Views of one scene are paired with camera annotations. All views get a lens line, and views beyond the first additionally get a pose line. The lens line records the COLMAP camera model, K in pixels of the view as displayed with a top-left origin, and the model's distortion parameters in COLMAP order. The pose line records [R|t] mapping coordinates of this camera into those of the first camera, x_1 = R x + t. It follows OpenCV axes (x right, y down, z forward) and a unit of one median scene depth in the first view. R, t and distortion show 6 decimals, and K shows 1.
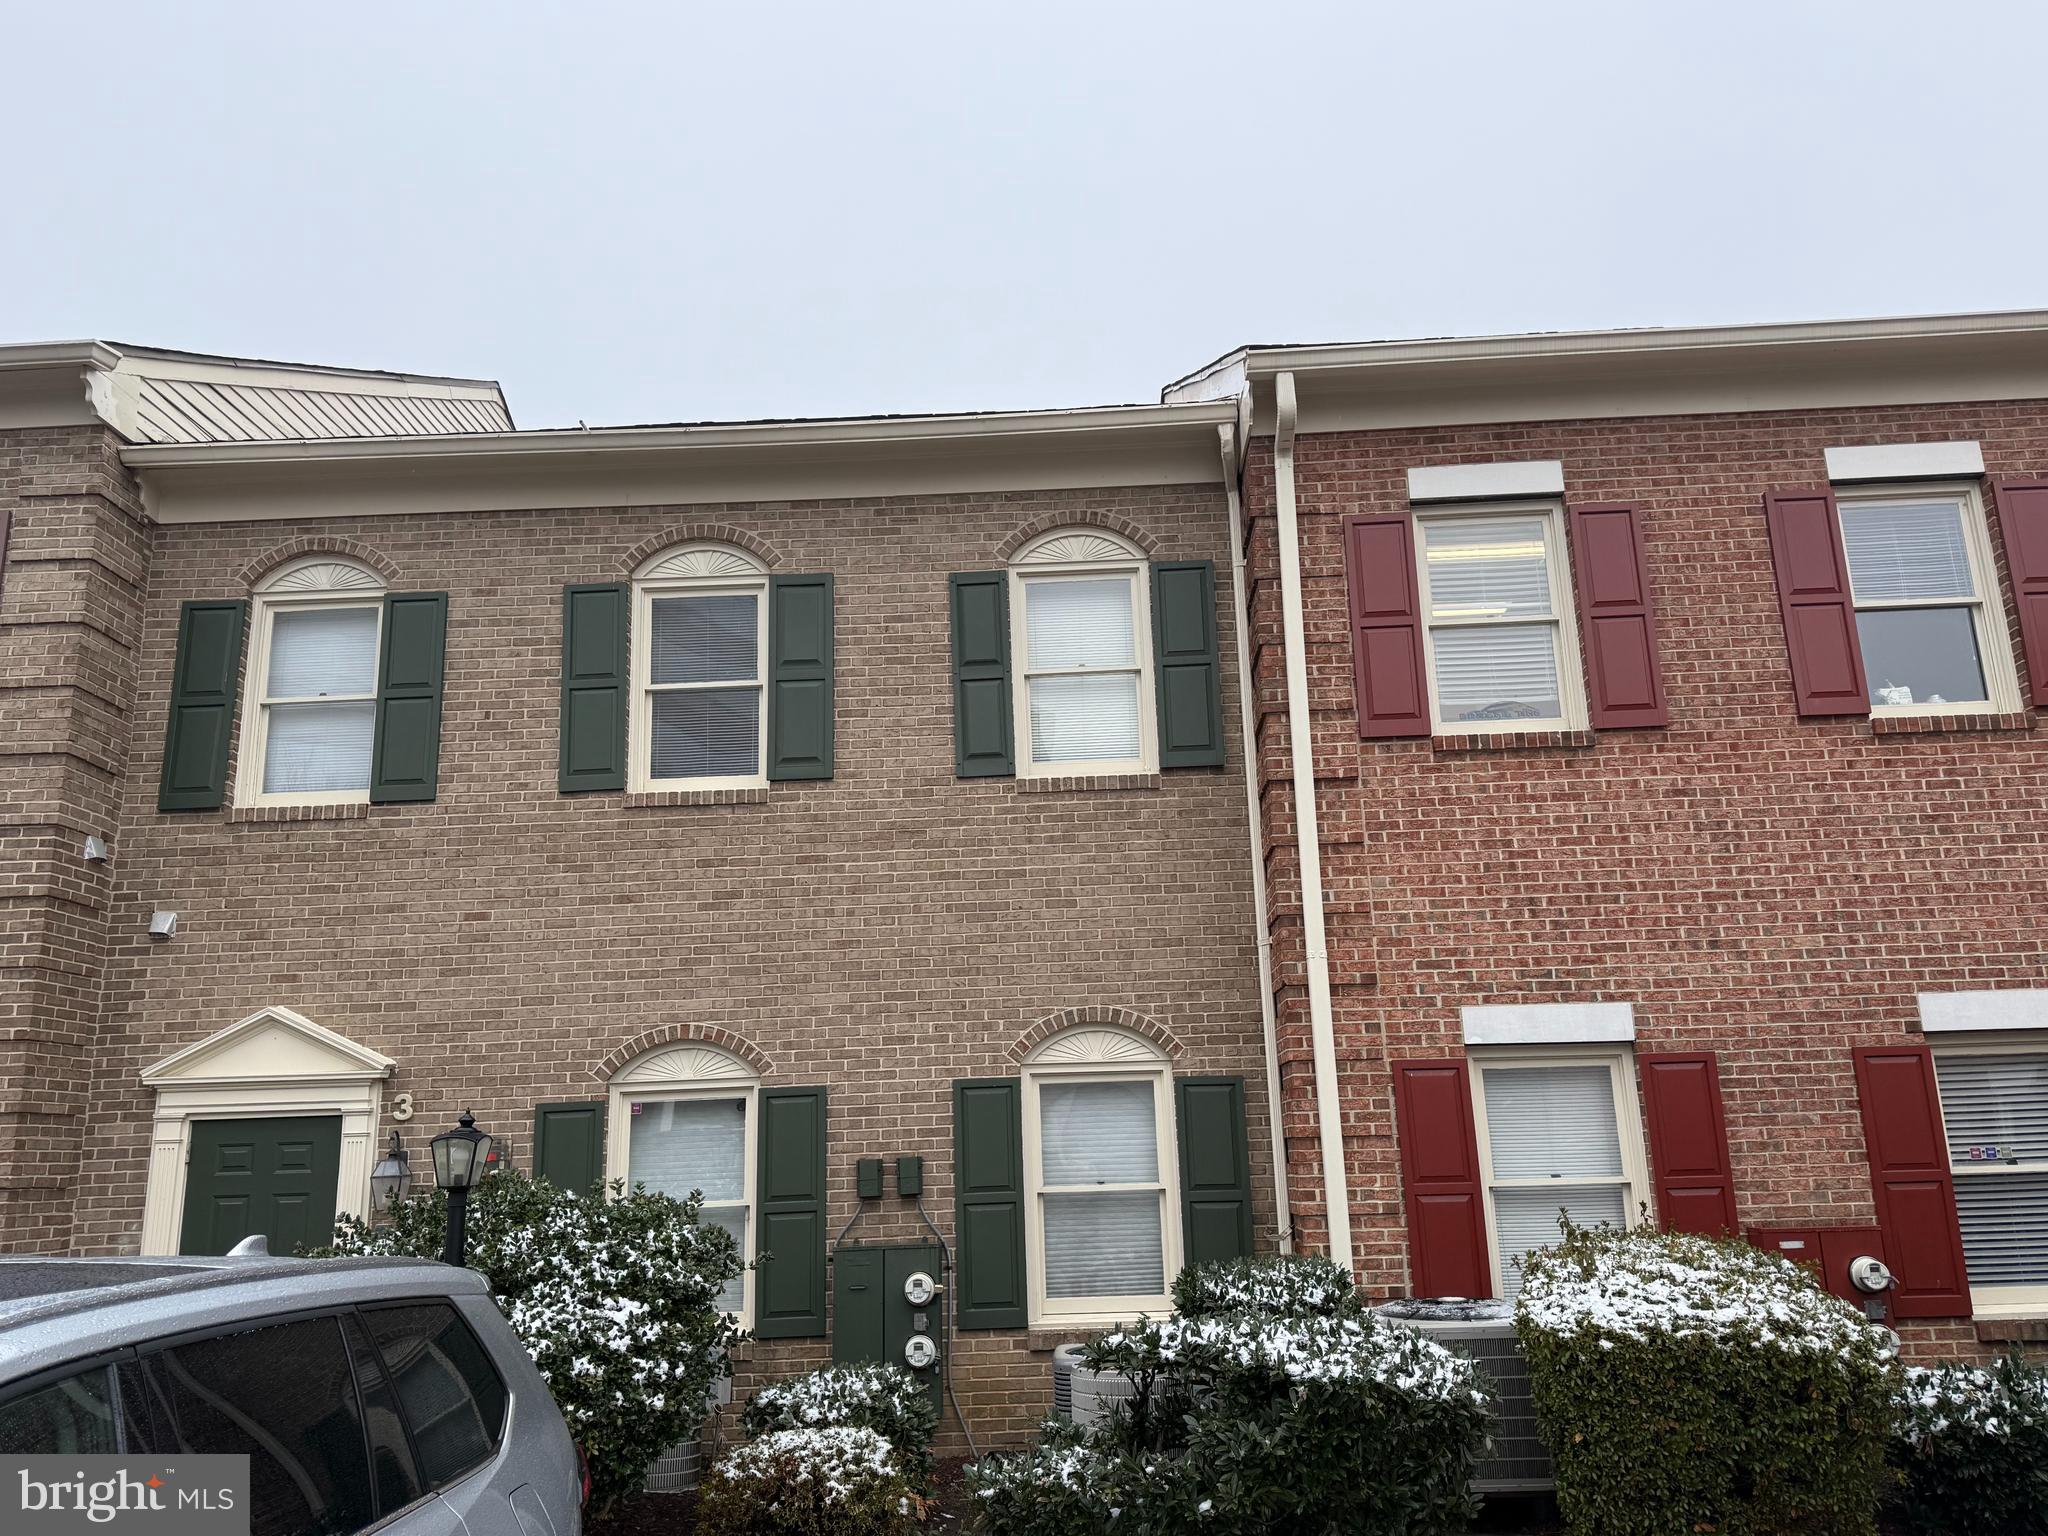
lens RADIAL K [[1509.9, 0, 1024.0], [0, 1509.9, 768.0], [0, 0, 1]] dist [0.124279, -0.211661]
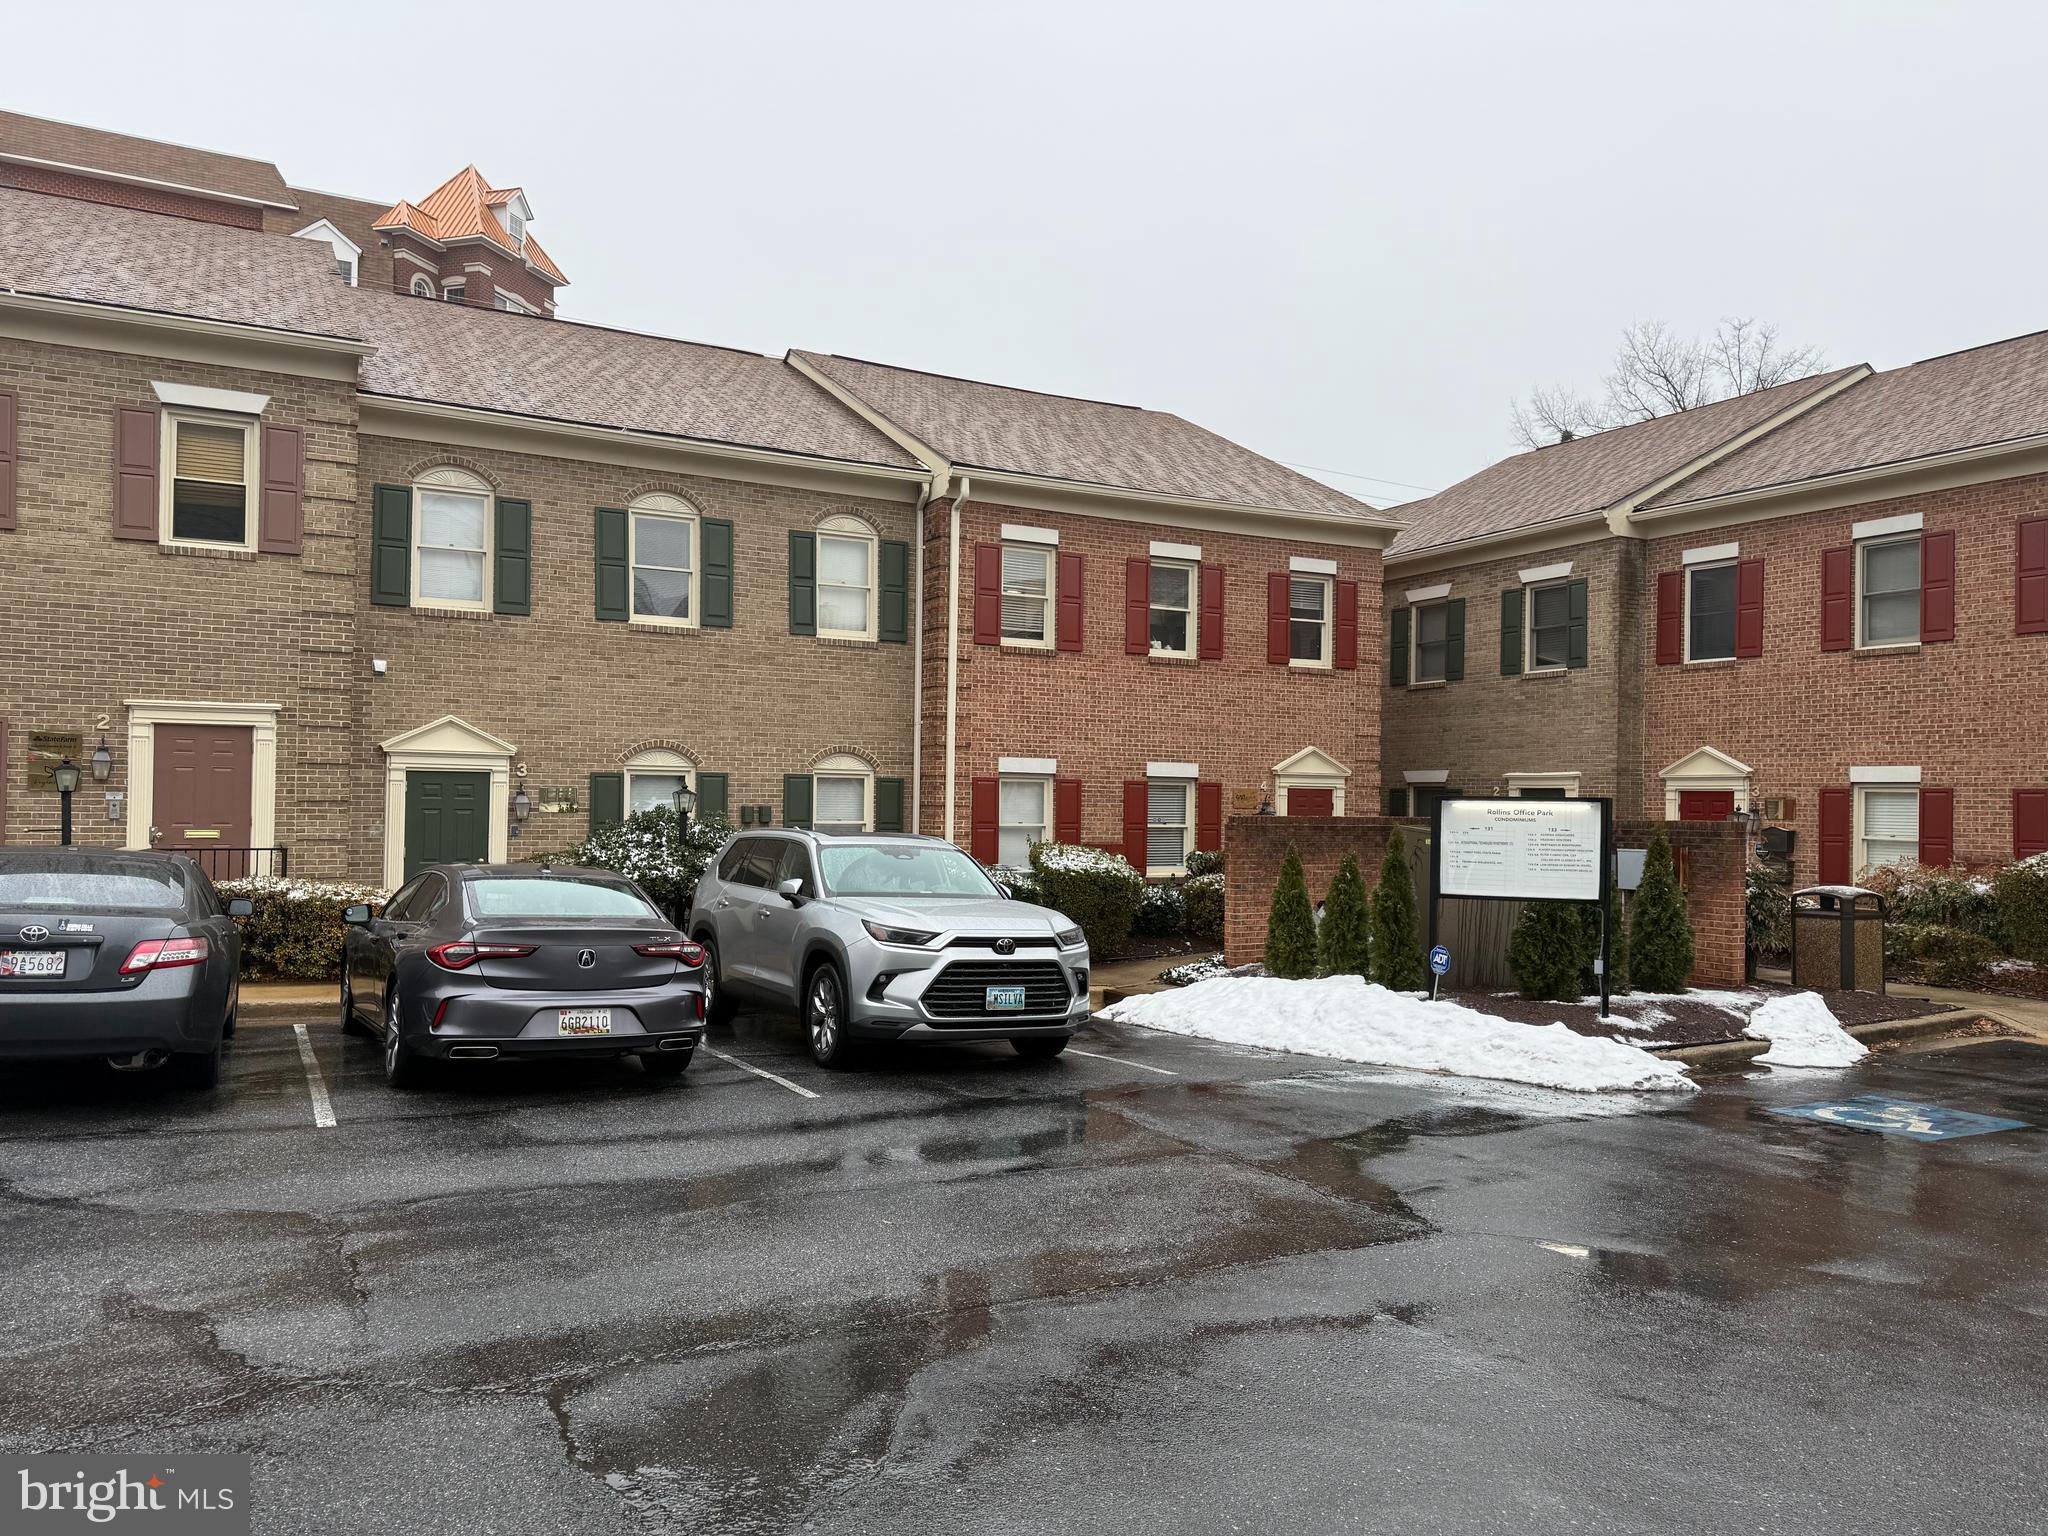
lens RADIAL K [[1465.4, 0, 1024.0], [0, 1465.4, 768.0], [0, 0, 1]] dist [-0.001412, -0.001915]
pose [[0.855587, 0.055041, 0.514724, -0.813484], [-0.168012, 0.970028, 0.175547, -0.227004], [-0.489634, -0.236676, 0.839192, -0.925312]]
